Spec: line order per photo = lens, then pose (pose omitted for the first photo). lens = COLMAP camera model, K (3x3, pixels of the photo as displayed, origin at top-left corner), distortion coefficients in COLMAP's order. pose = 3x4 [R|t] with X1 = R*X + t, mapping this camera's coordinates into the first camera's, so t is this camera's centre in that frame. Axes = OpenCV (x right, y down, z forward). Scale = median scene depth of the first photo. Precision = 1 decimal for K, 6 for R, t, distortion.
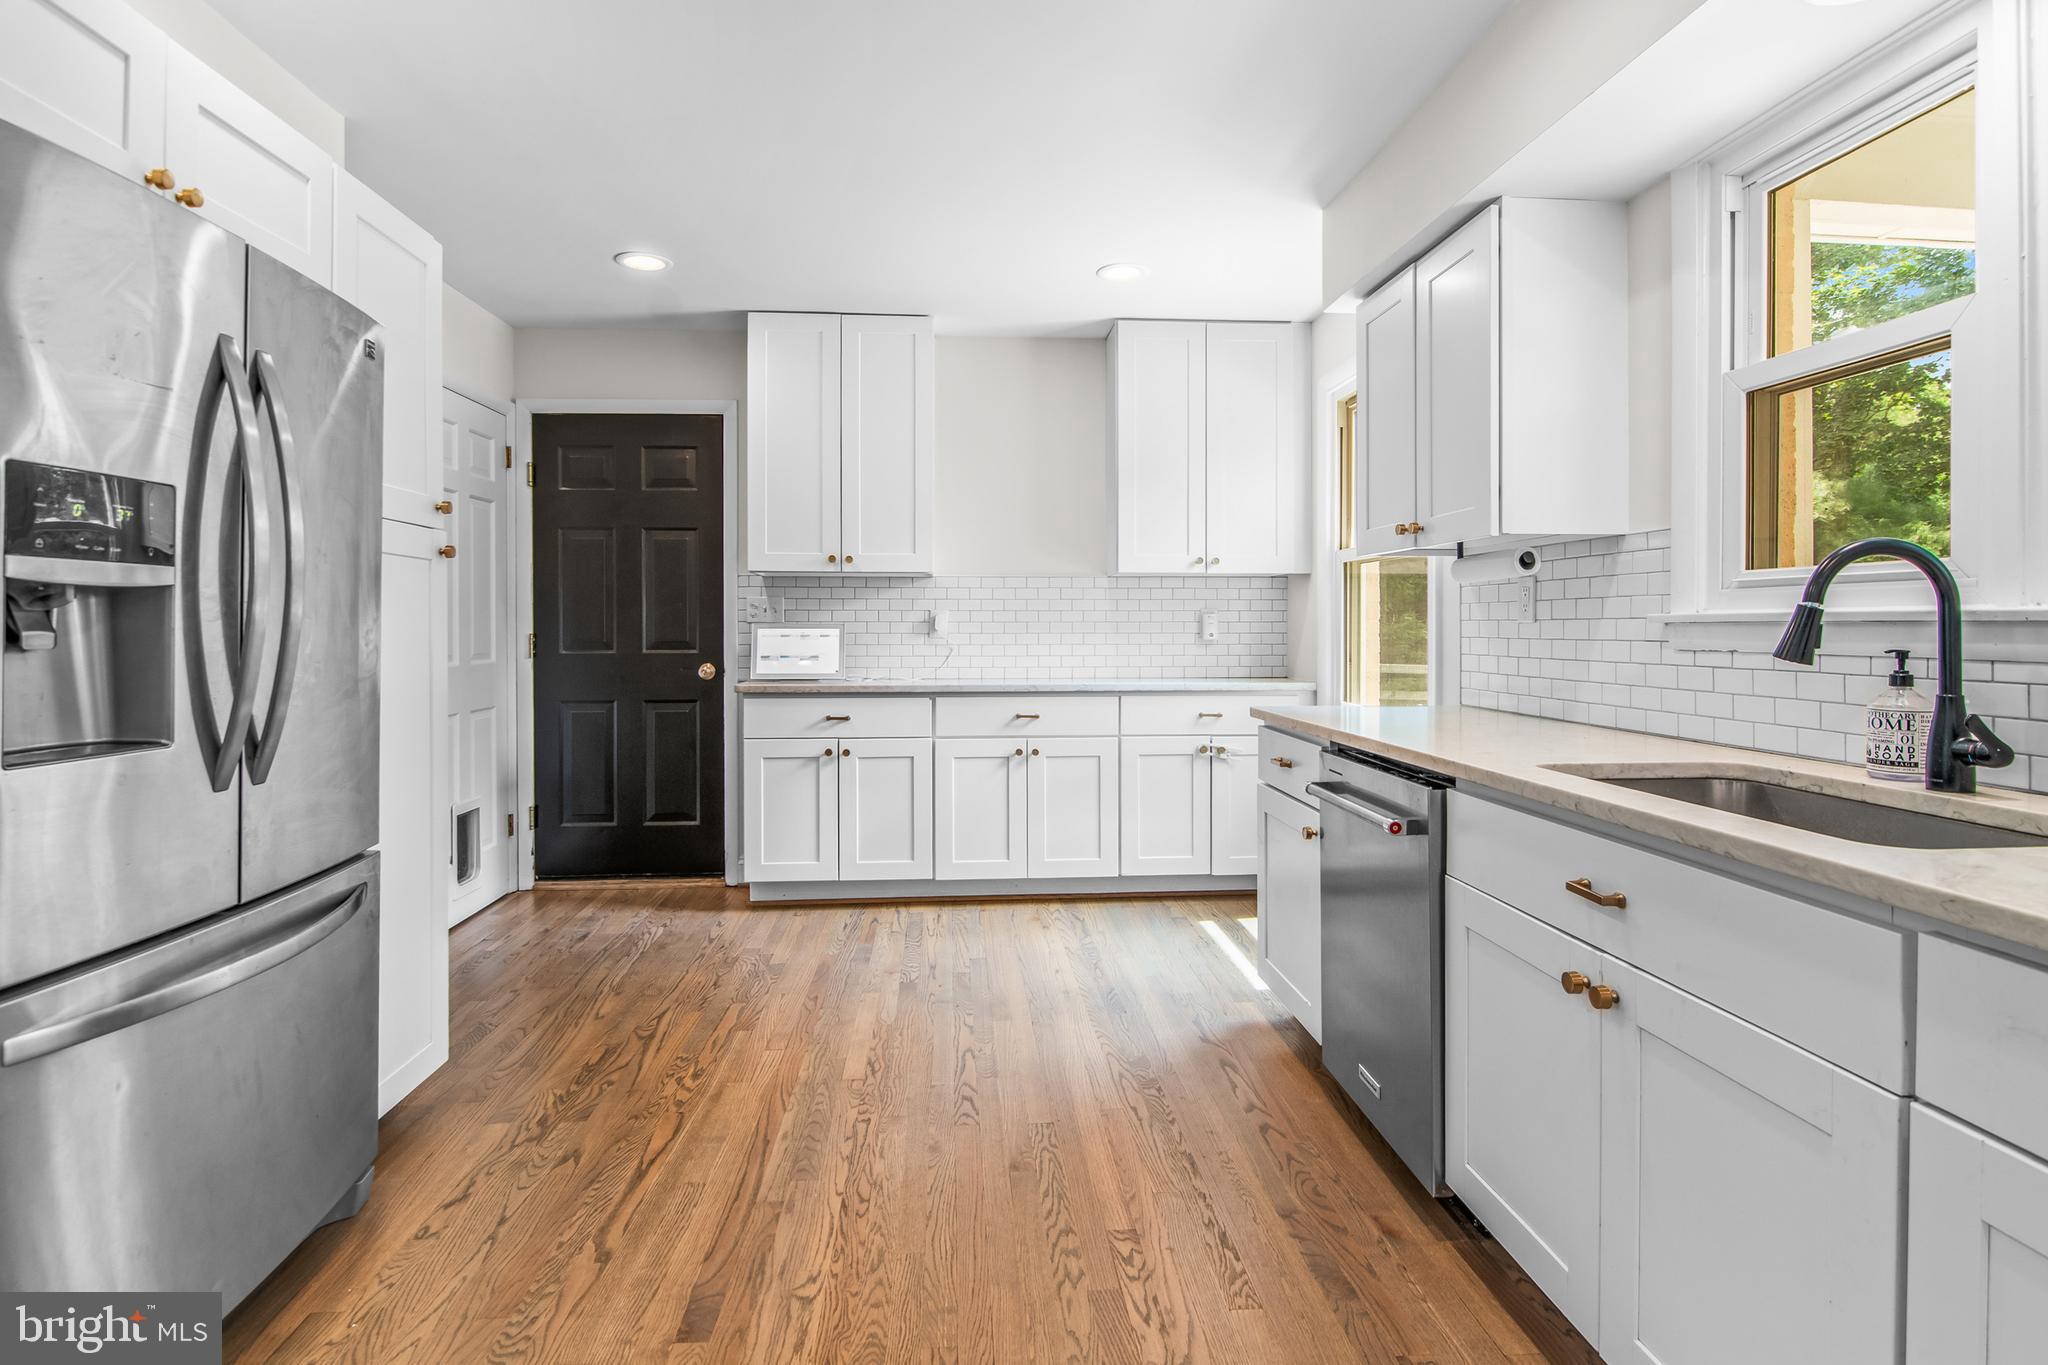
lens RADIAL K [[999.3, 0, 1029.9], [0, 999.3, 626.4], [0, 0, 1]] dist [-0.008824, -0.004789]
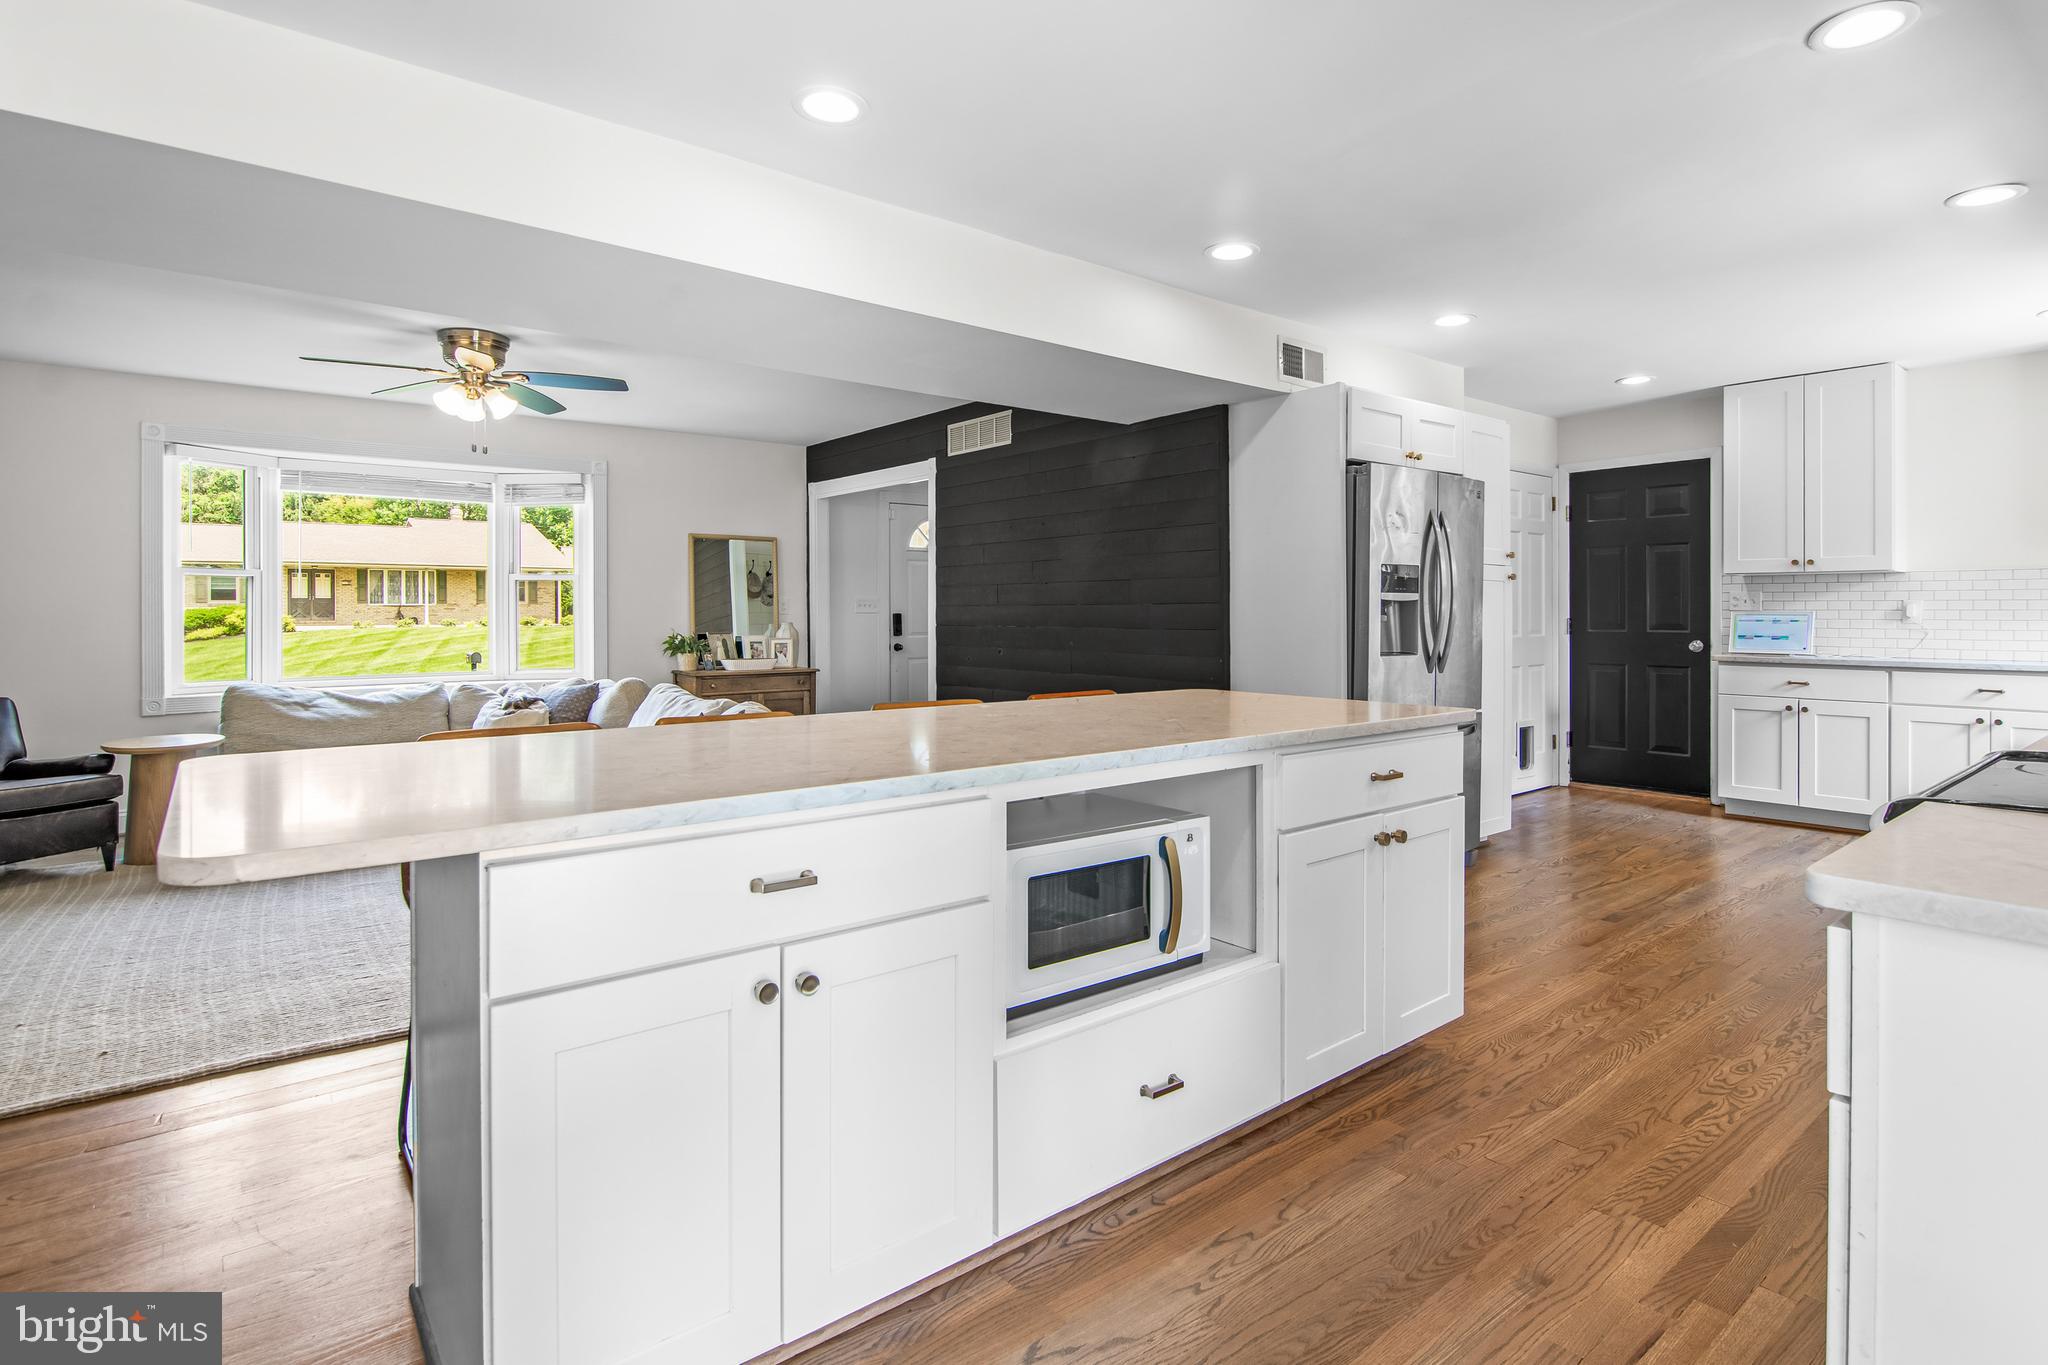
lens RADIAL K [[999.3, 0, 1016.7], [0, 999.3, 619.3], [0, 0, 1]] dist [-0.008824, -0.004789]
pose [[0.539881, 0.006382, -0.841717, 0.571325], [-0.000058, 0.999972, 0.007545, -0.003827], [0.841741, -0.004024, 0.539866, -0.934244]]
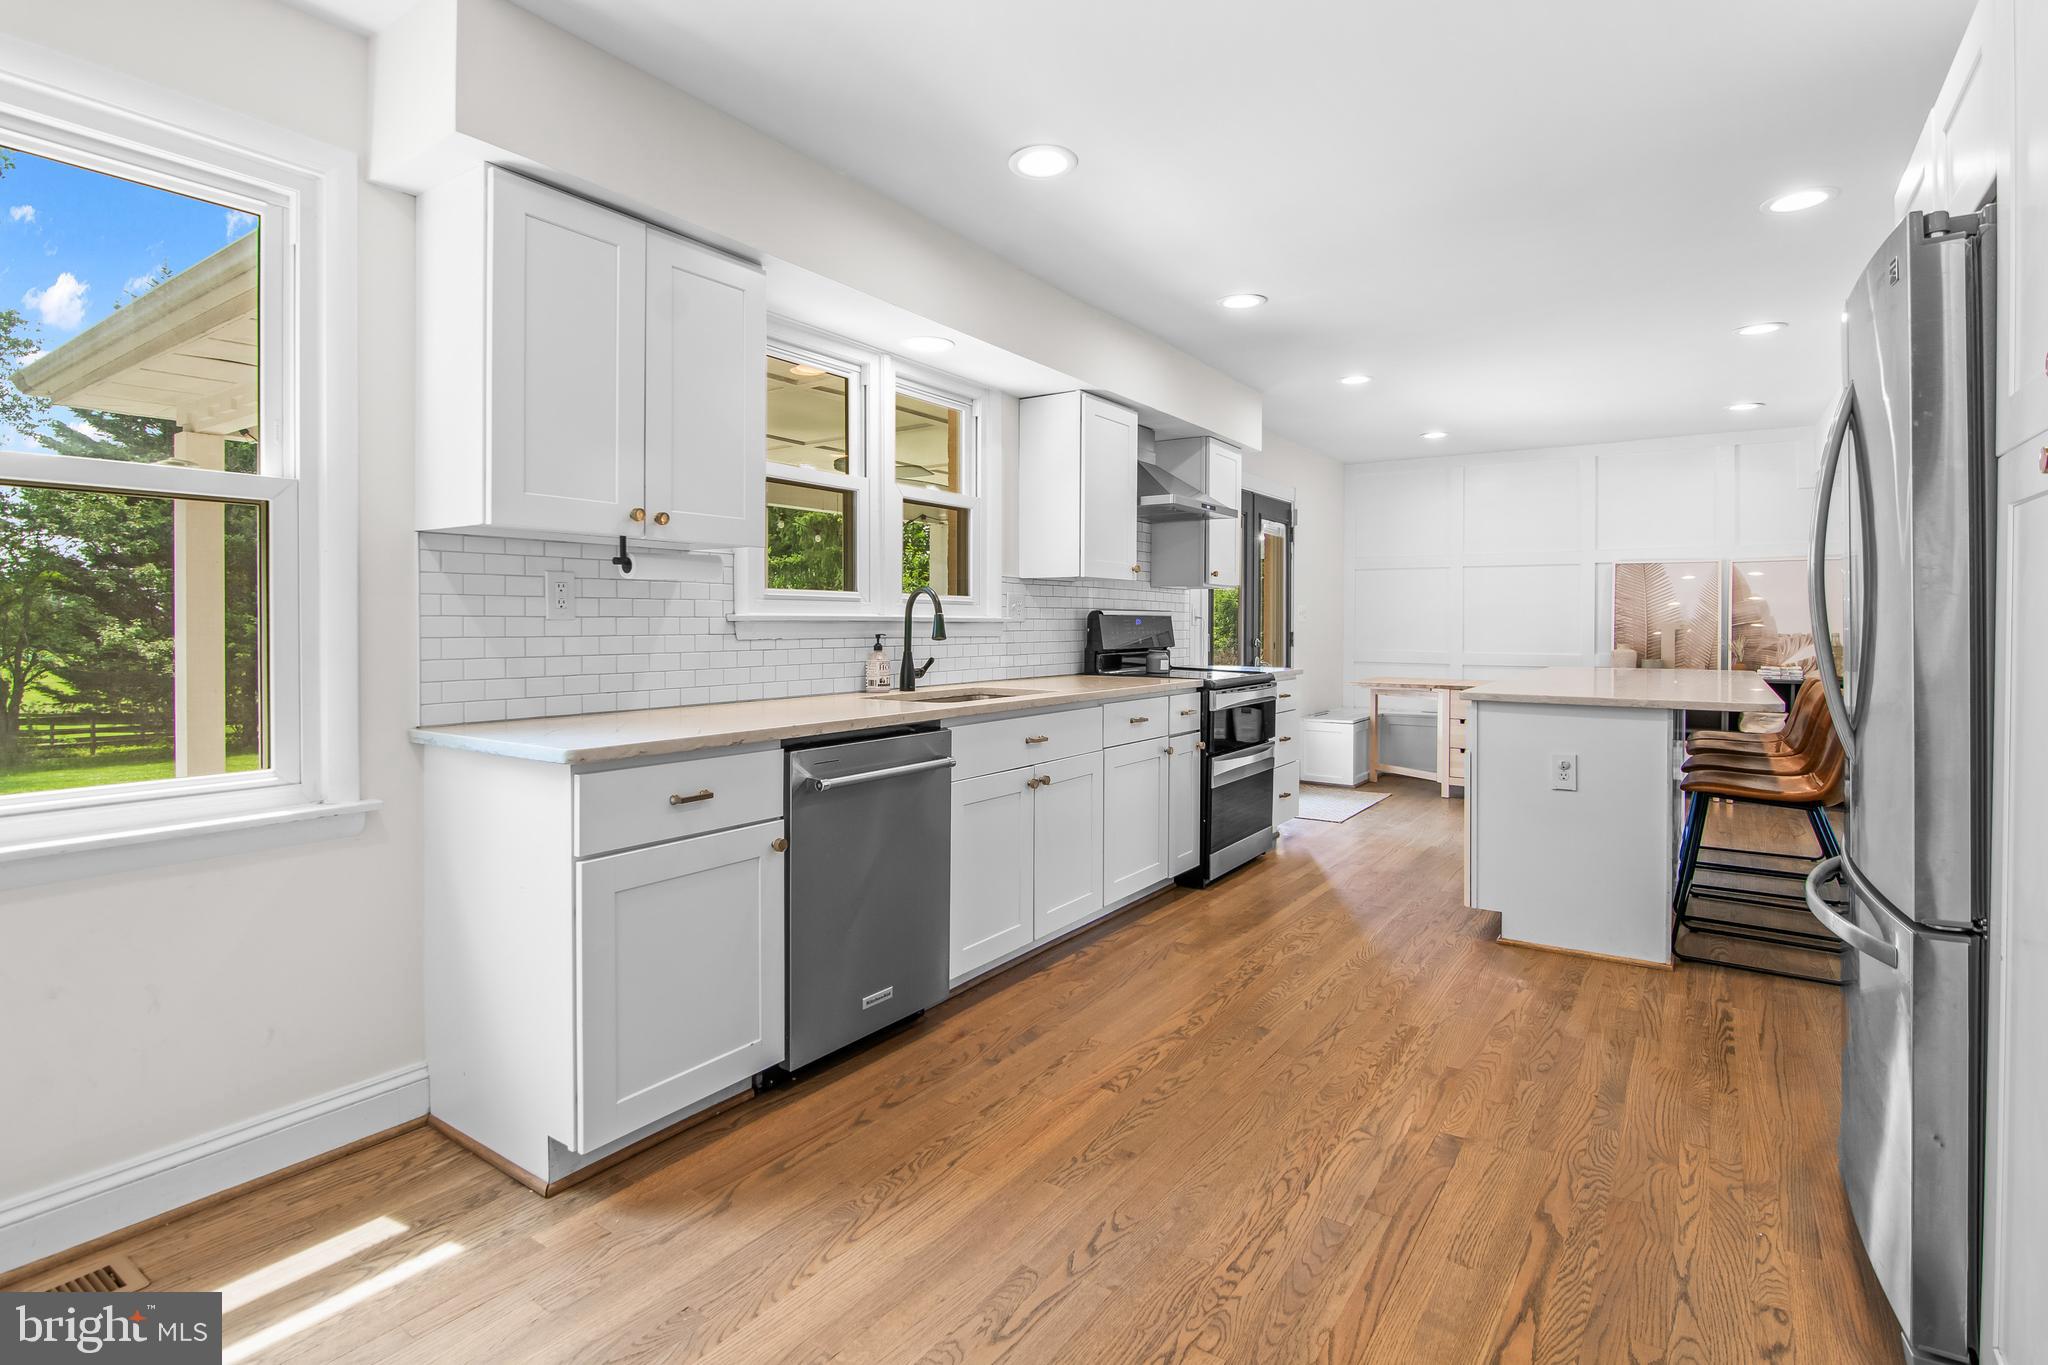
lens RADIAL K [[999.3, 0, 1008.6], [0, 999.3, 626.6], [0, 0, 1]] dist [-0.008824, -0.004789]
pose [[-0.765946, -0.003628, 0.642894, -0.501891], [-0.000721, 0.999988, 0.004784, -0.002445], [-0.642904, 0.003201, -0.765940, 1.630789]]
